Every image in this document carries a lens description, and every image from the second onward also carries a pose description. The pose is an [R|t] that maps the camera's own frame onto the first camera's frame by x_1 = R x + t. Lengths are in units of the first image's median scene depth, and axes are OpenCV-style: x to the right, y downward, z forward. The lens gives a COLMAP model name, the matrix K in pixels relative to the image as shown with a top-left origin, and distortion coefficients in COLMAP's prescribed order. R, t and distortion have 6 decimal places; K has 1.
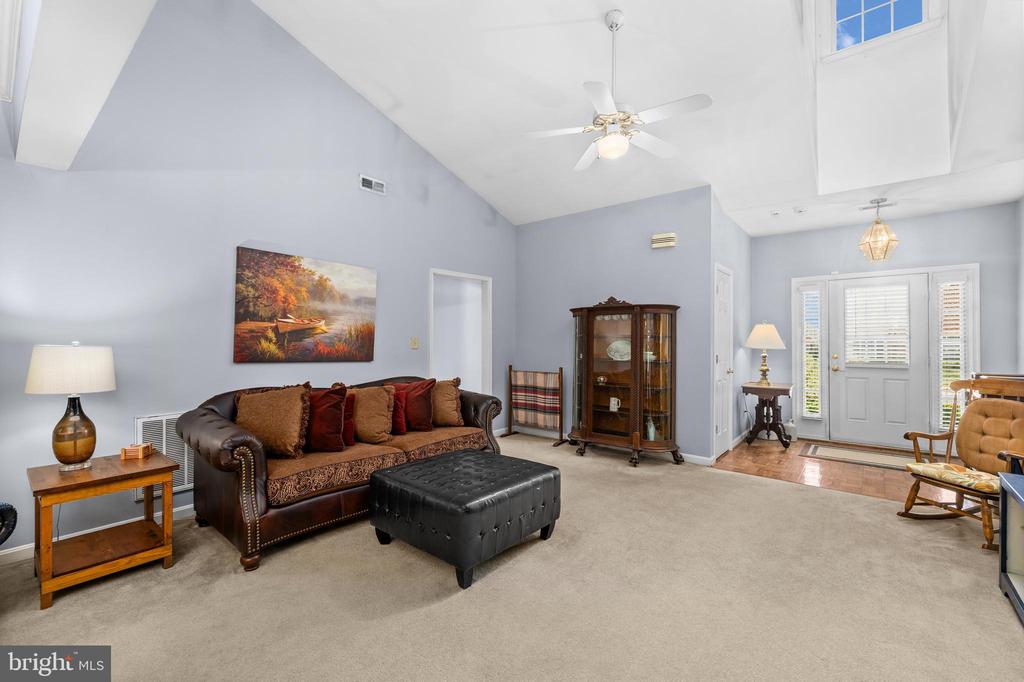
lens RADIAL K [[429.2, 0, 514.4], [0, 429.2, 334.1], [0, 0, 1]] dist [-0.007357, -0.000129]
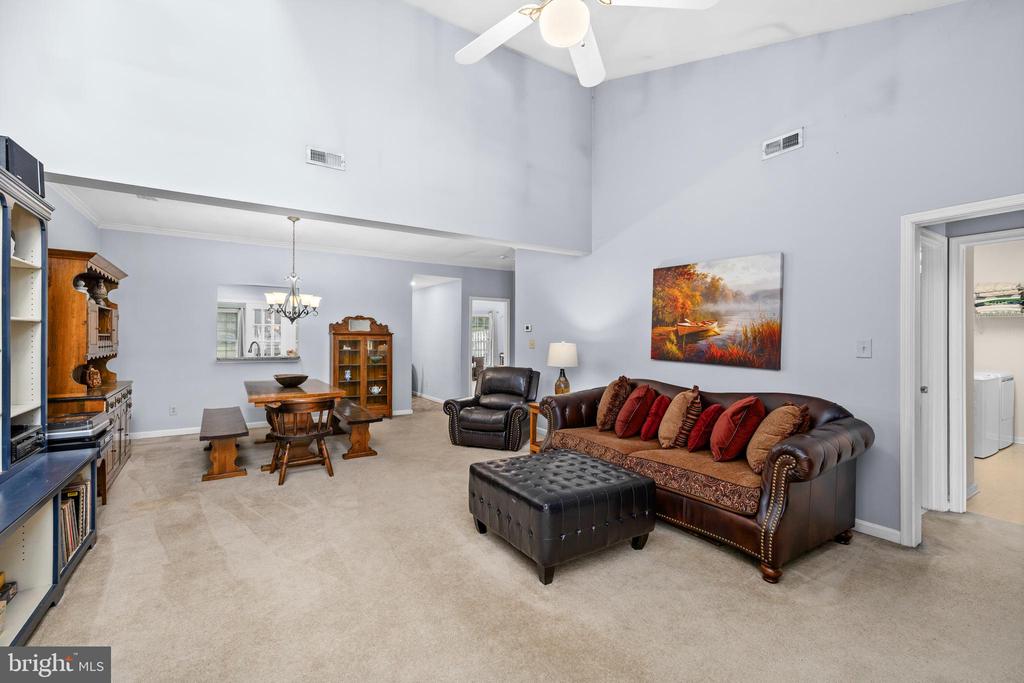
lens RADIAL K [[429.2, 0, 509.0], [0, 429.2, 343.2], [0, 0, 1]] dist [-0.007357, -0.000129]
pose [[-0.306383, 0.001754, -0.951907, 0.643541], [0.002854, 0.999996, 0.000924, 0.014325], [0.951904, -0.002434, -0.306387, 0.878416]]
